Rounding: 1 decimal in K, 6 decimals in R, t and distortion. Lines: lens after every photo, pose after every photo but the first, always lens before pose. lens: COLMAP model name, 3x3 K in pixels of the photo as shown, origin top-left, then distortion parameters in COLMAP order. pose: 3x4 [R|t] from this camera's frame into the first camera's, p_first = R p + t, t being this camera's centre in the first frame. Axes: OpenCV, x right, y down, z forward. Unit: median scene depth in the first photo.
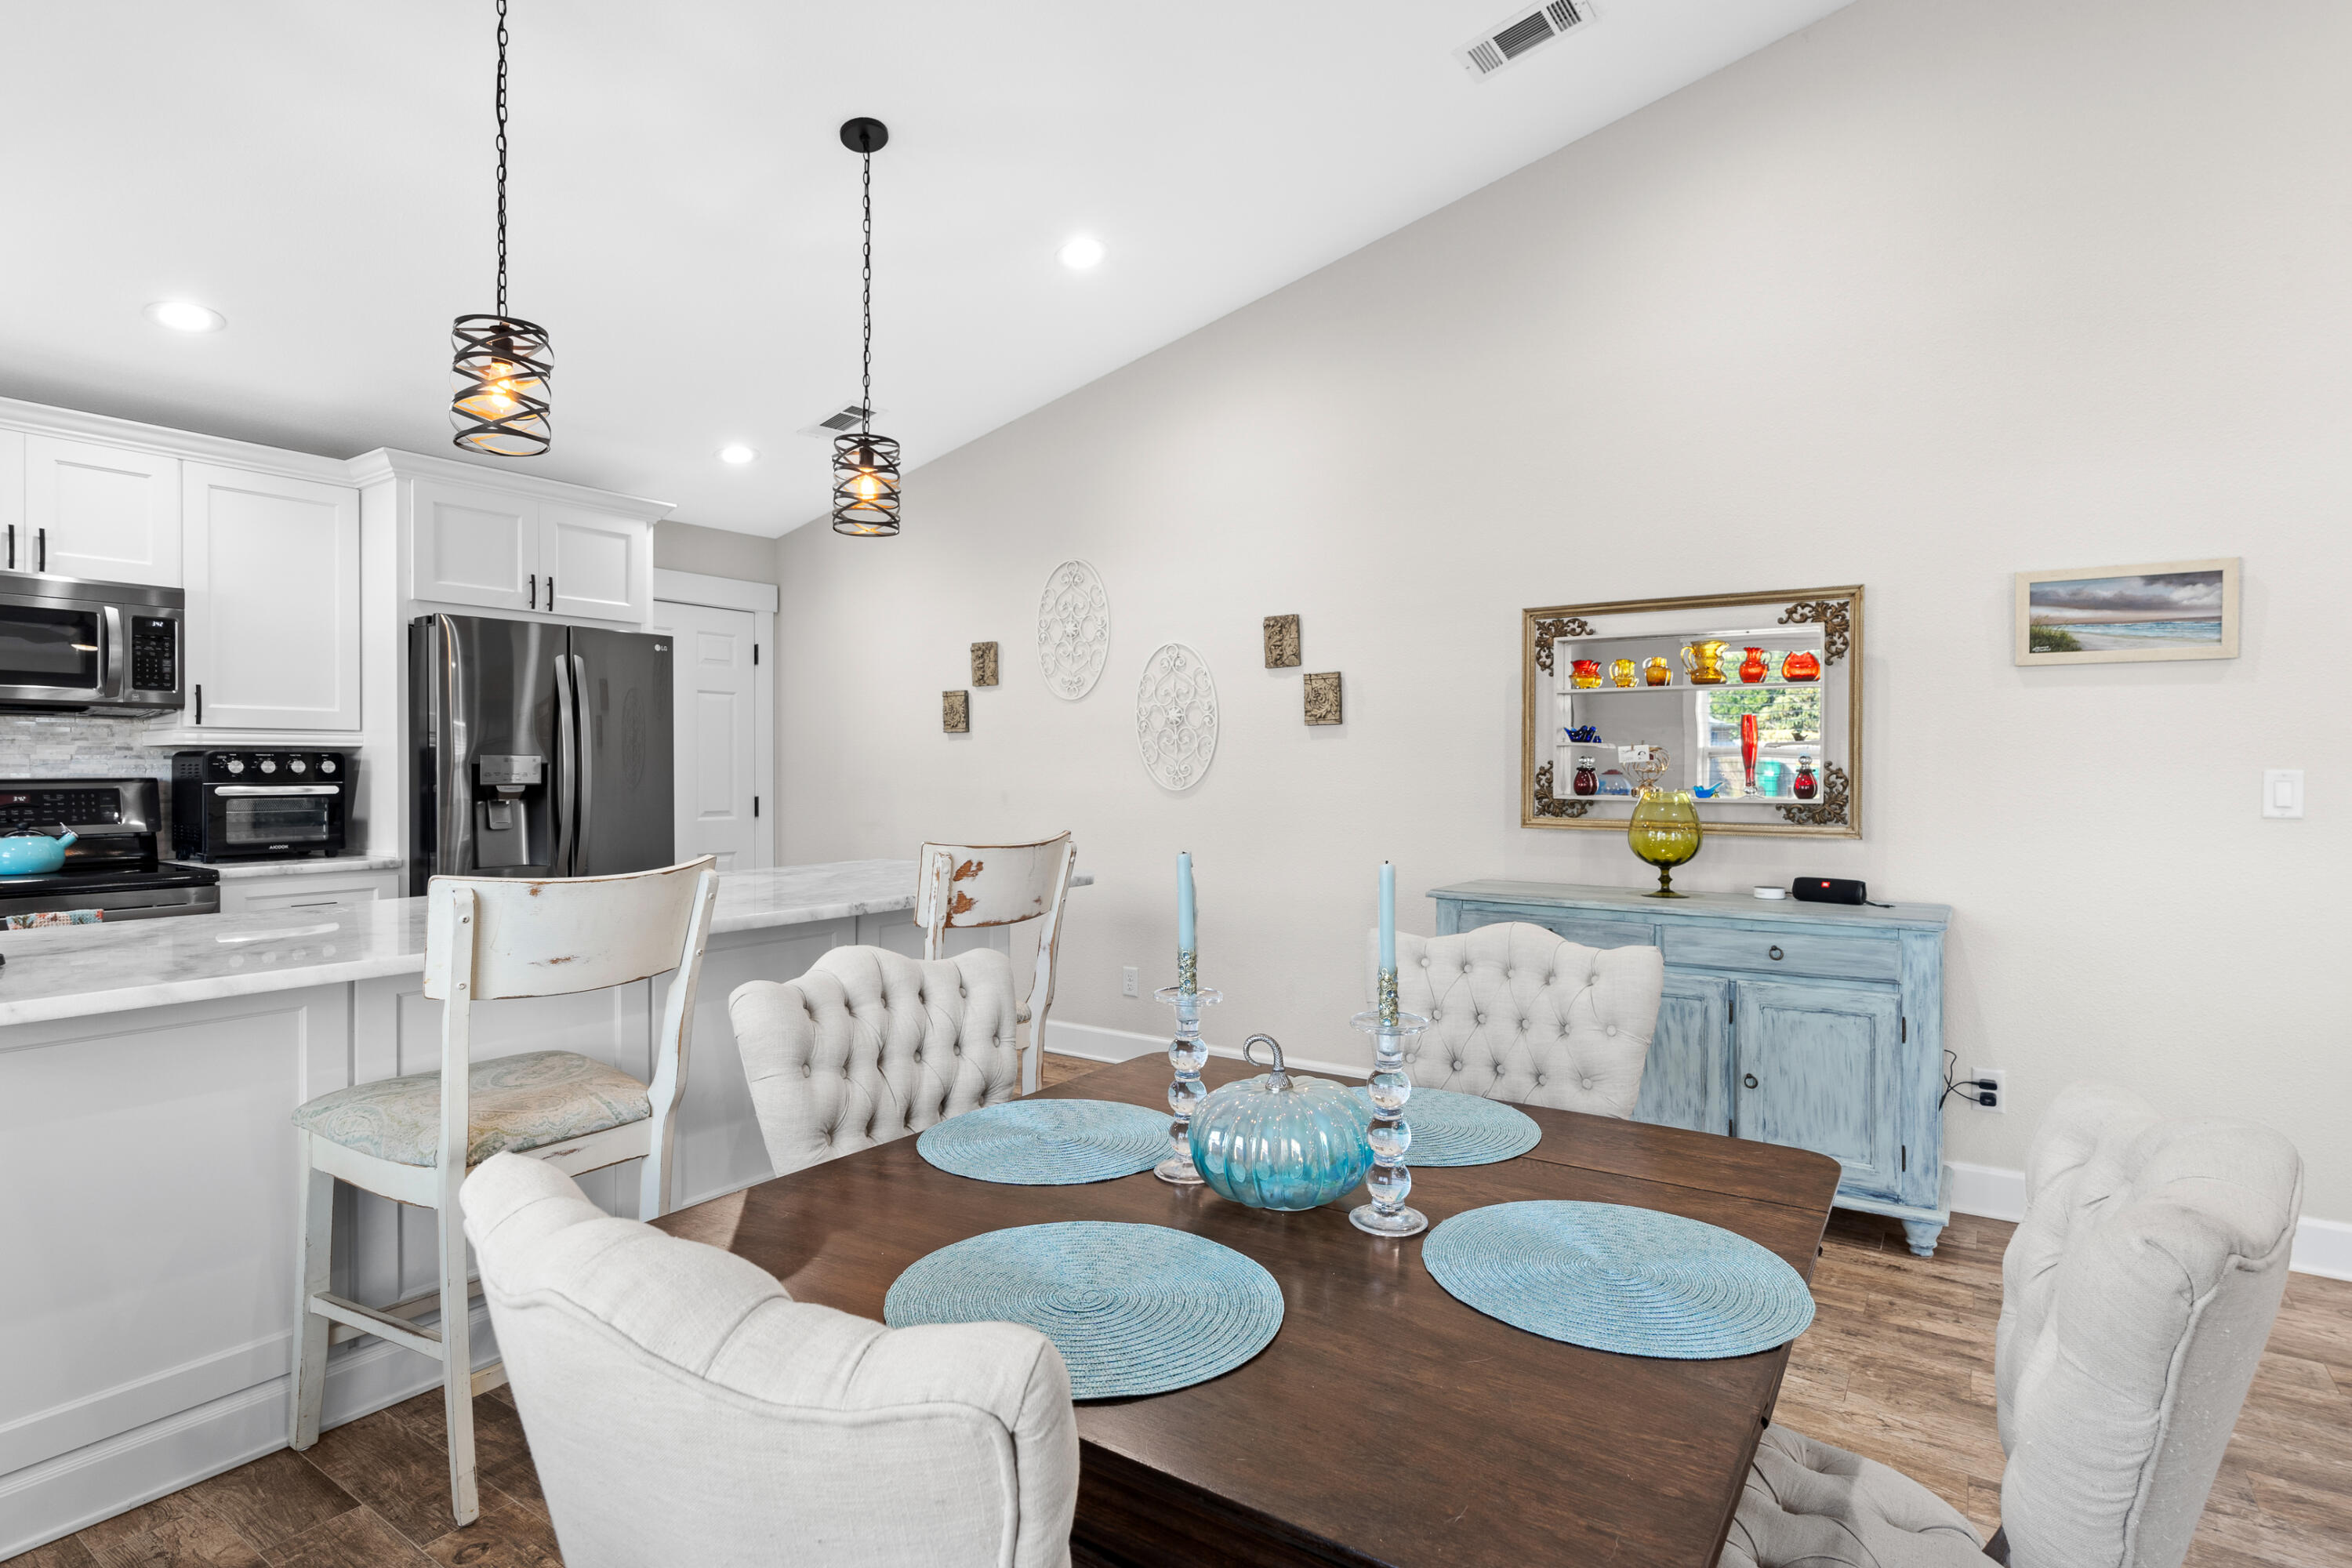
lens RADIAL K [[1200.9, 0, 1159.5], [0, 1200.9, 765.2], [0, 0, 1]] dist [-0.004106, -0.000327]
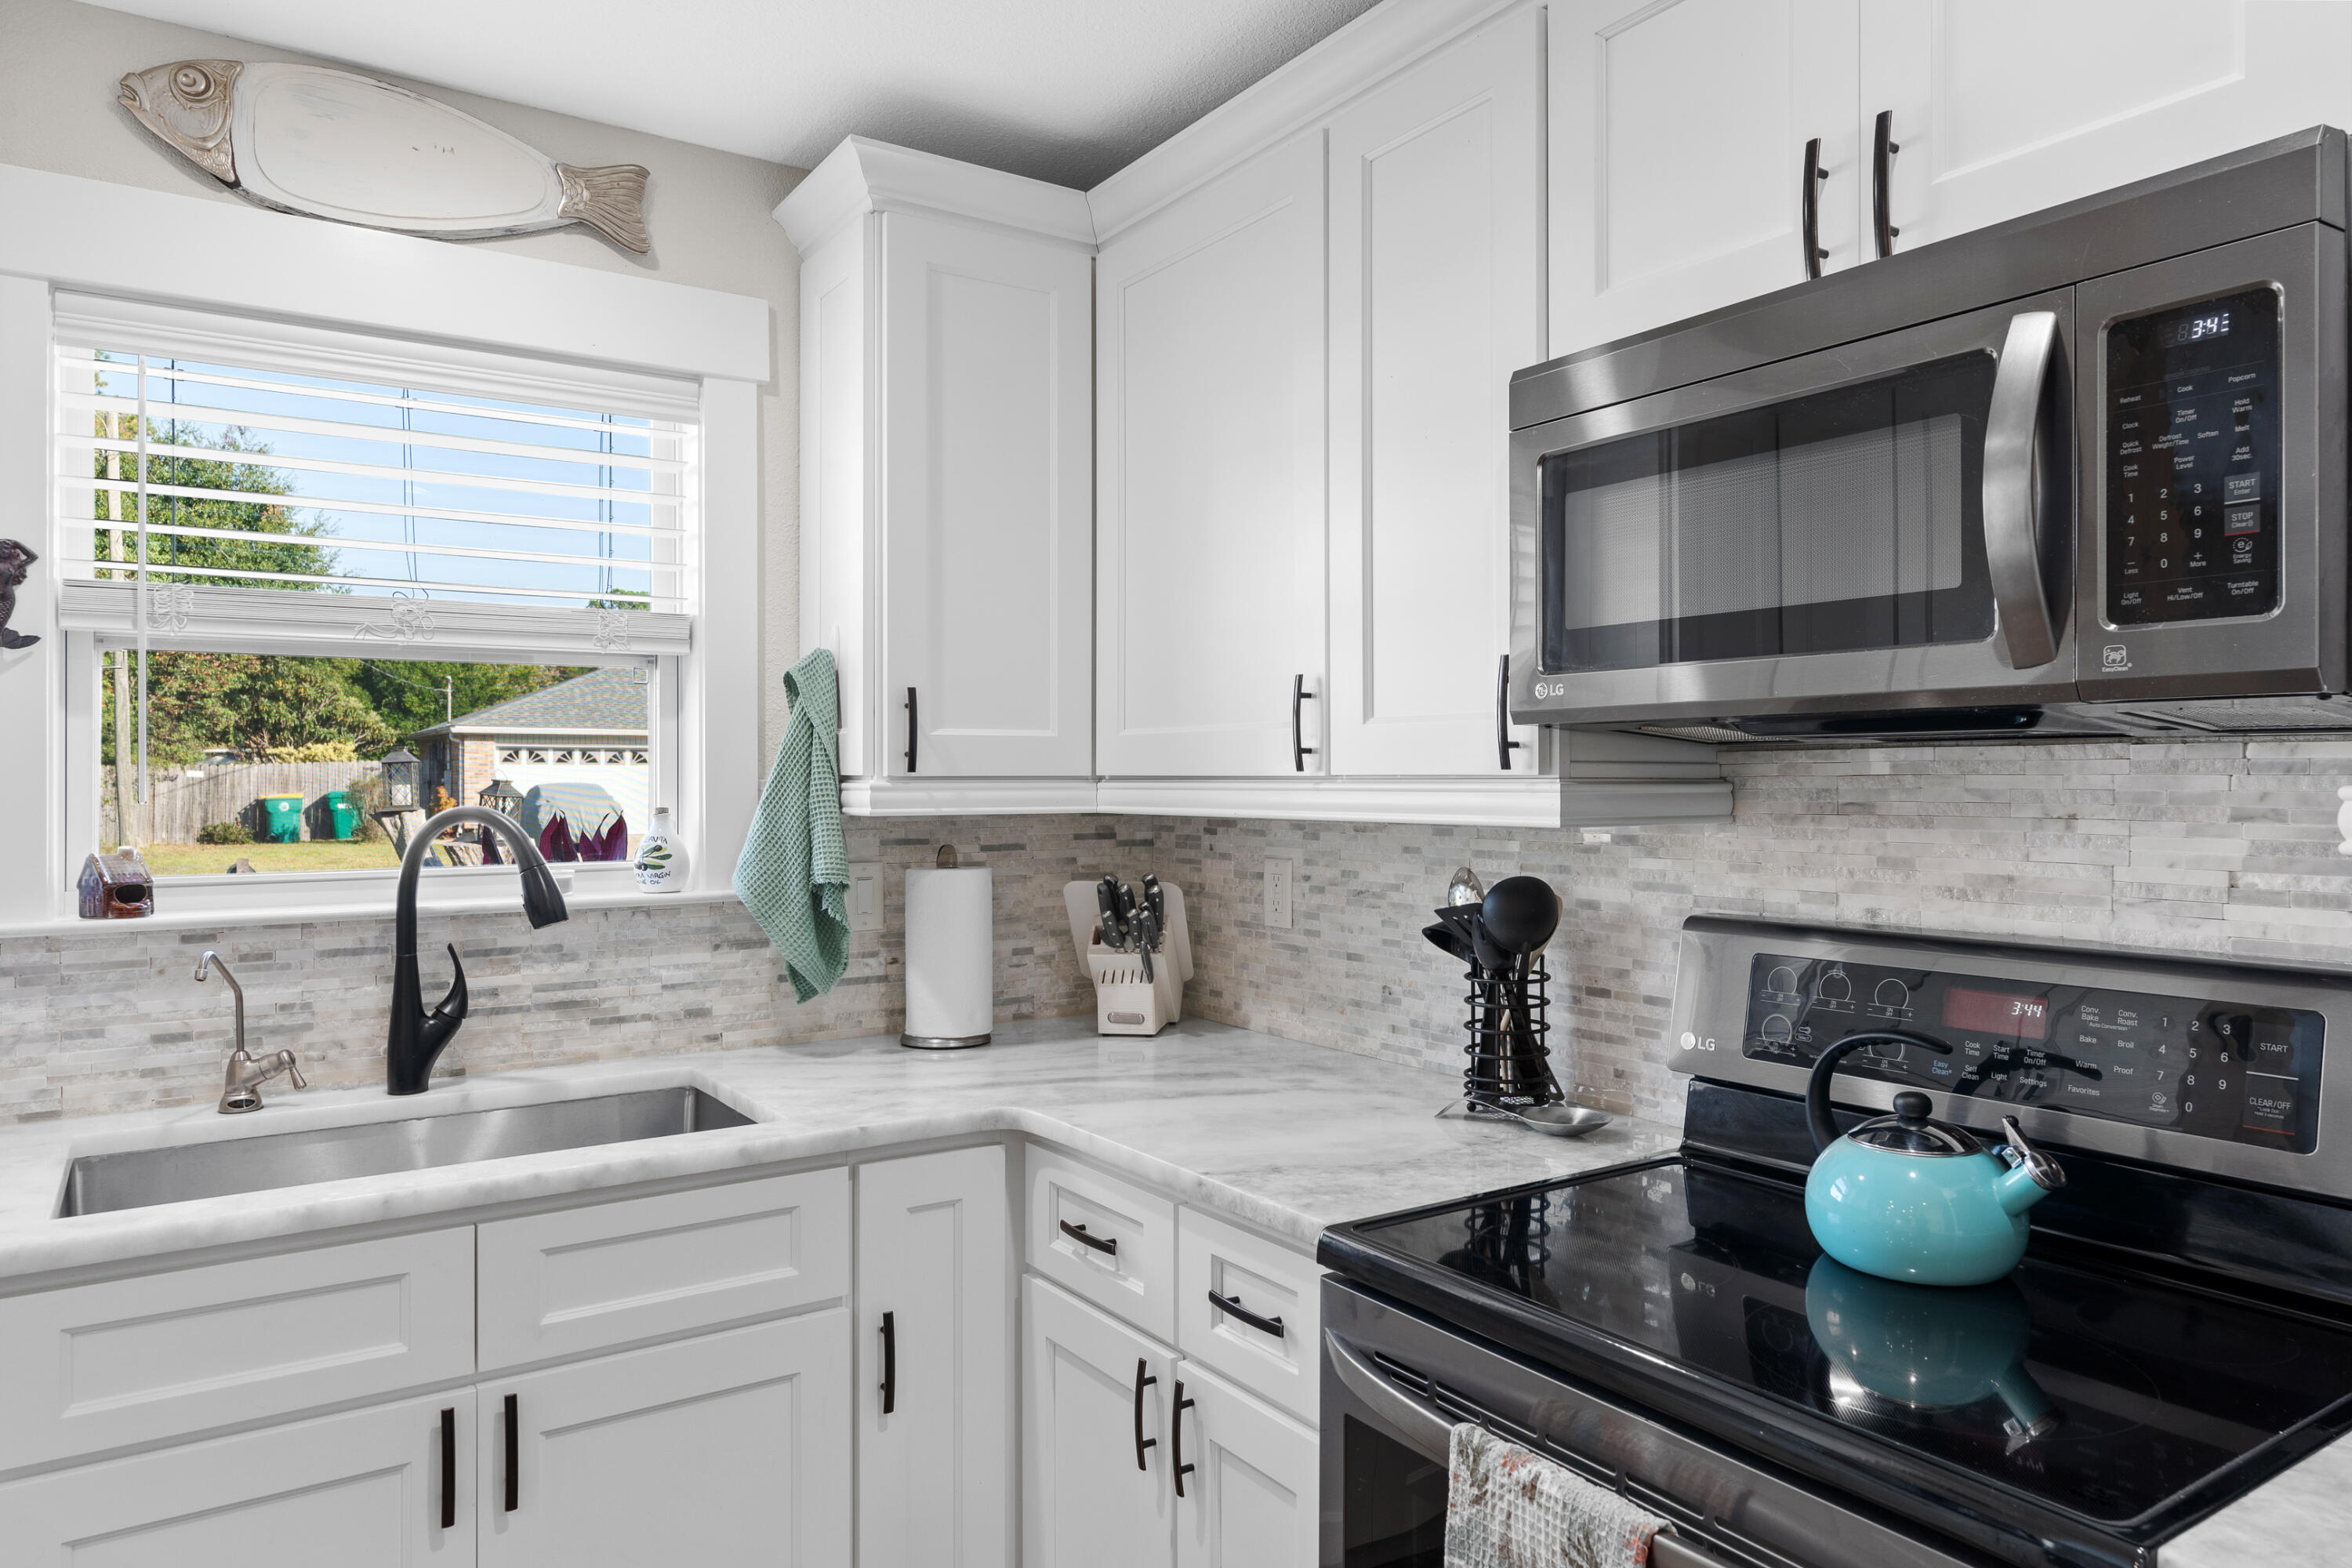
lens RADIAL K [[1481.9, 0, 1162.0], [0, 1481.9, 773.1], [0, 0, 1]] dist [-0.000475, 0.000703]
pose [[-0.375846, -0.001615, -0.926681, -0.498471], [0.004605, 0.999983, -0.003610, -0.032637], [0.926671, -0.005624, -0.375832, 0.915113]]
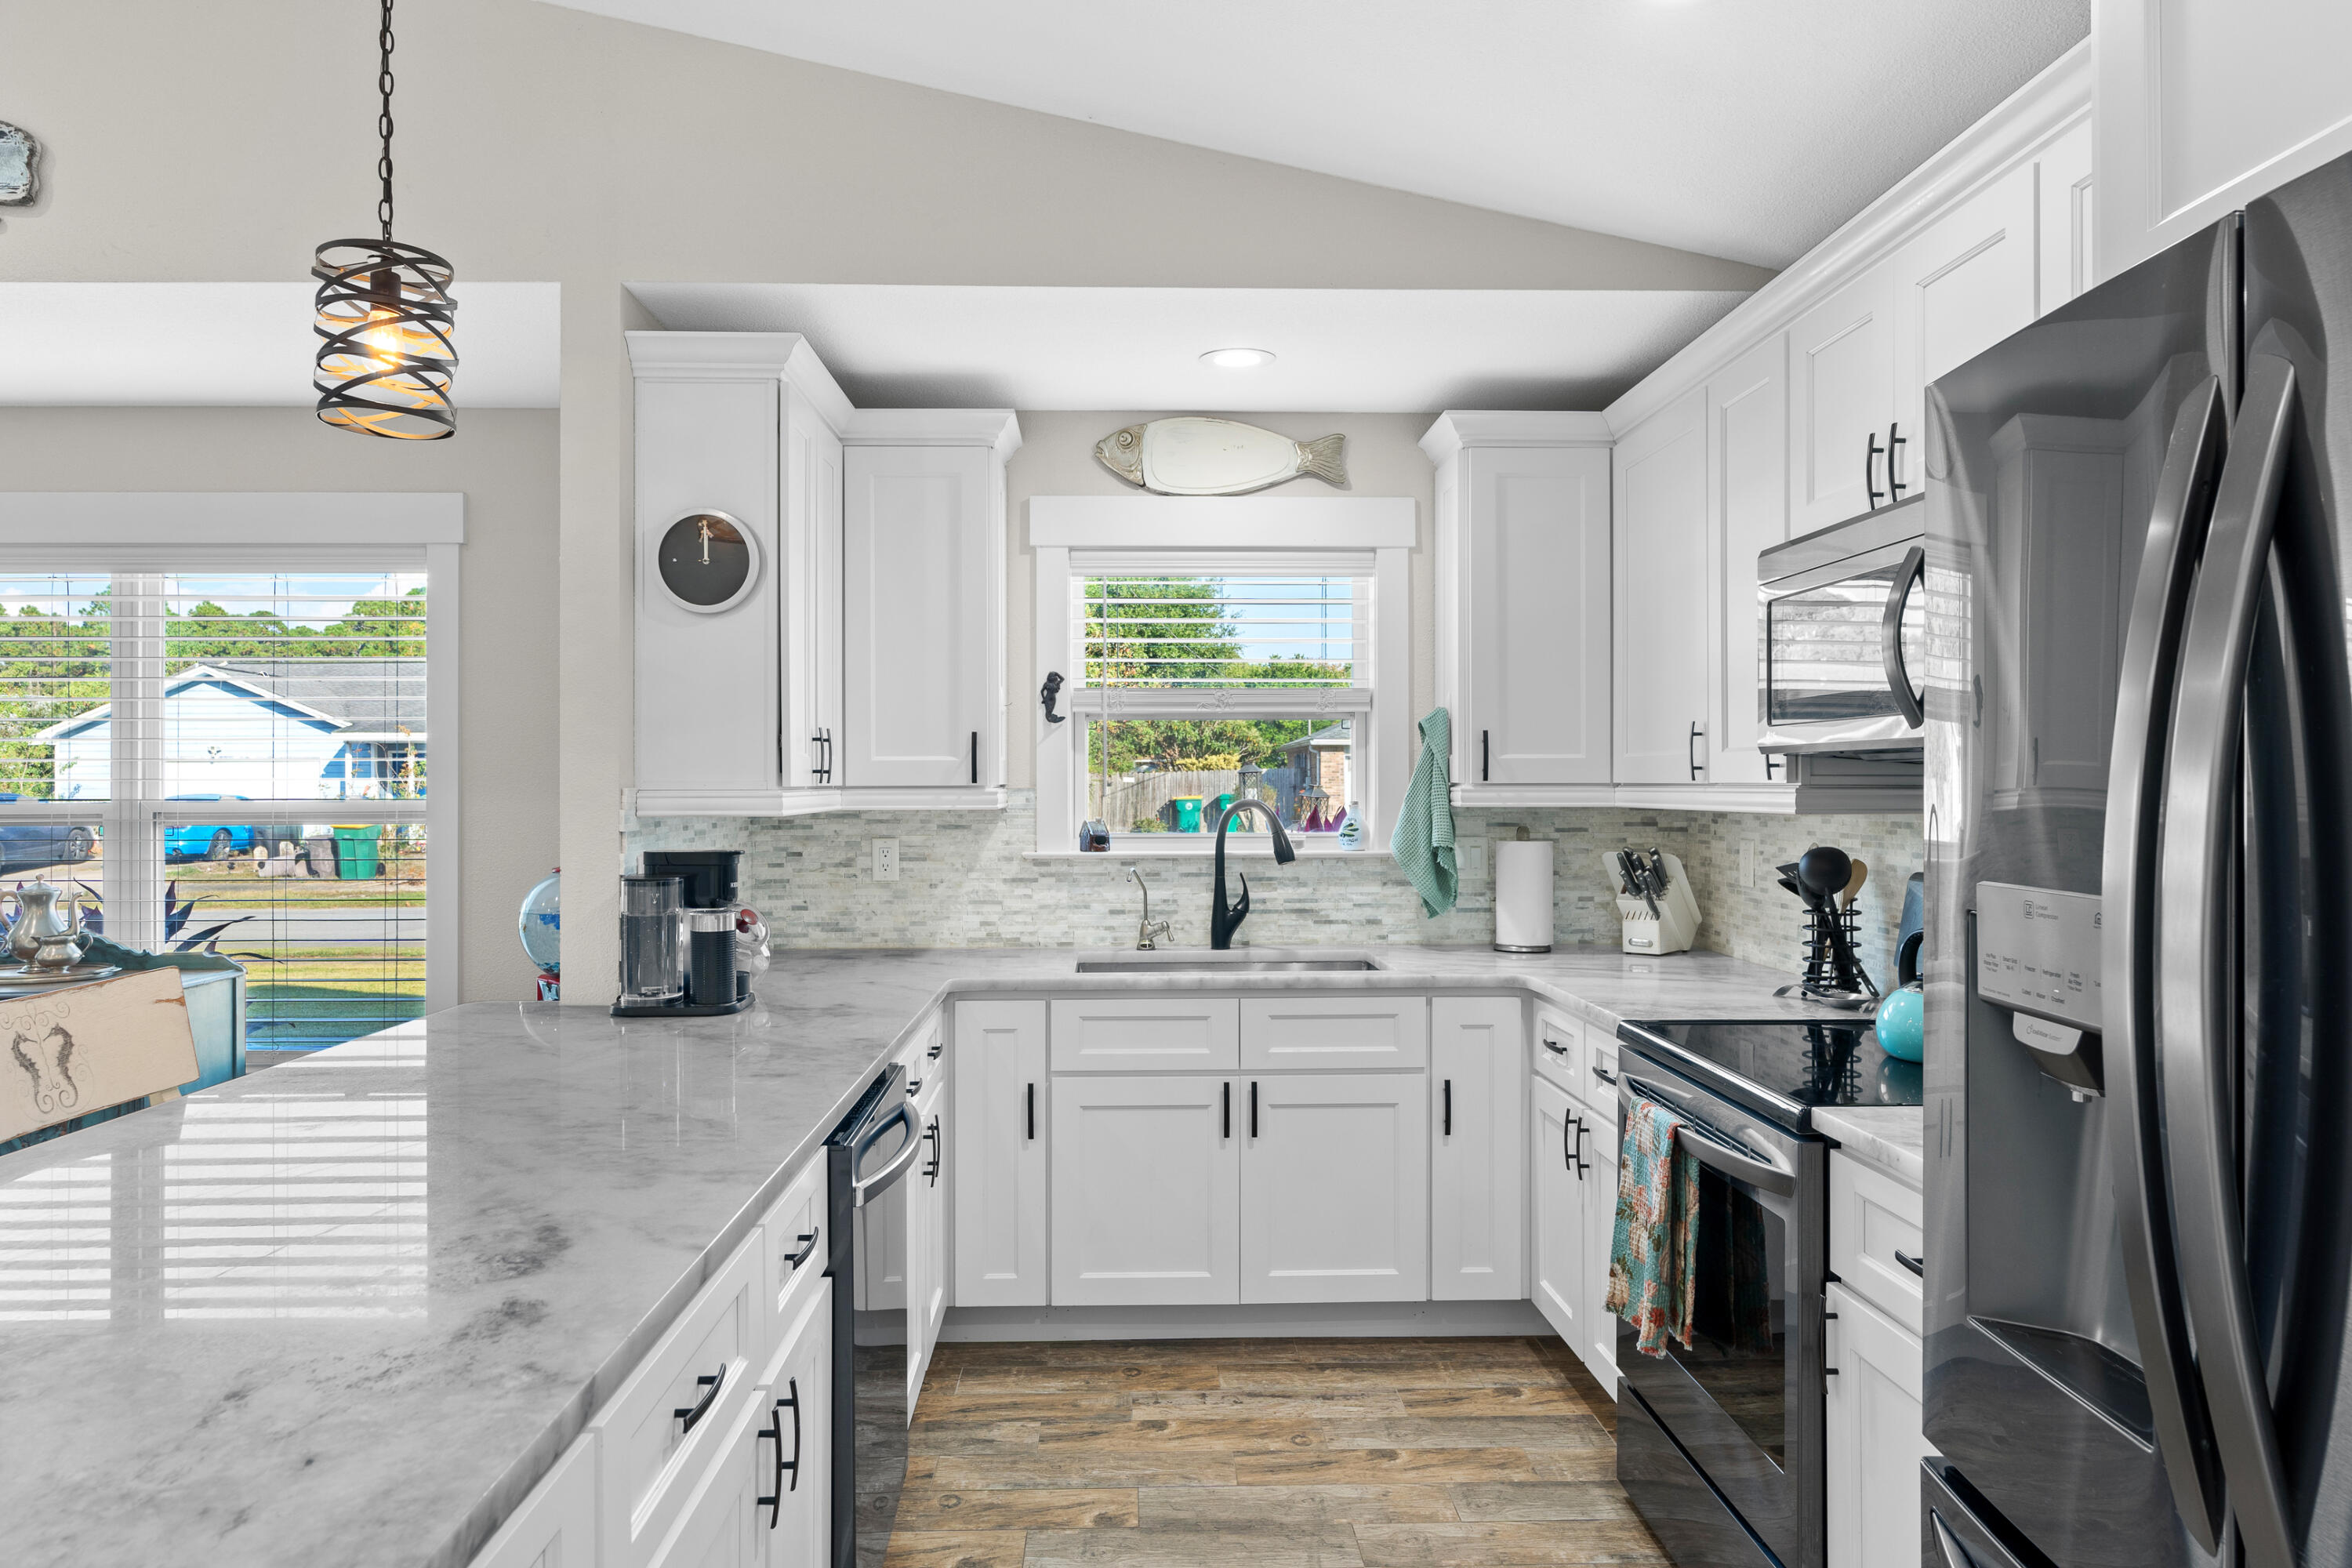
lens RADIAL K [[1449.8, 0, 1166.9], [0, 1449.8, 779.3], [0, 0, 1]] dist [-0.001296, 0.001320]
pose [[-0.806054, -0.000731, -0.591841, -0.263838], [0.002923, 0.999982, -0.005215, -0.032188], [0.591835, -0.005934, -0.806038, 1.255738]]
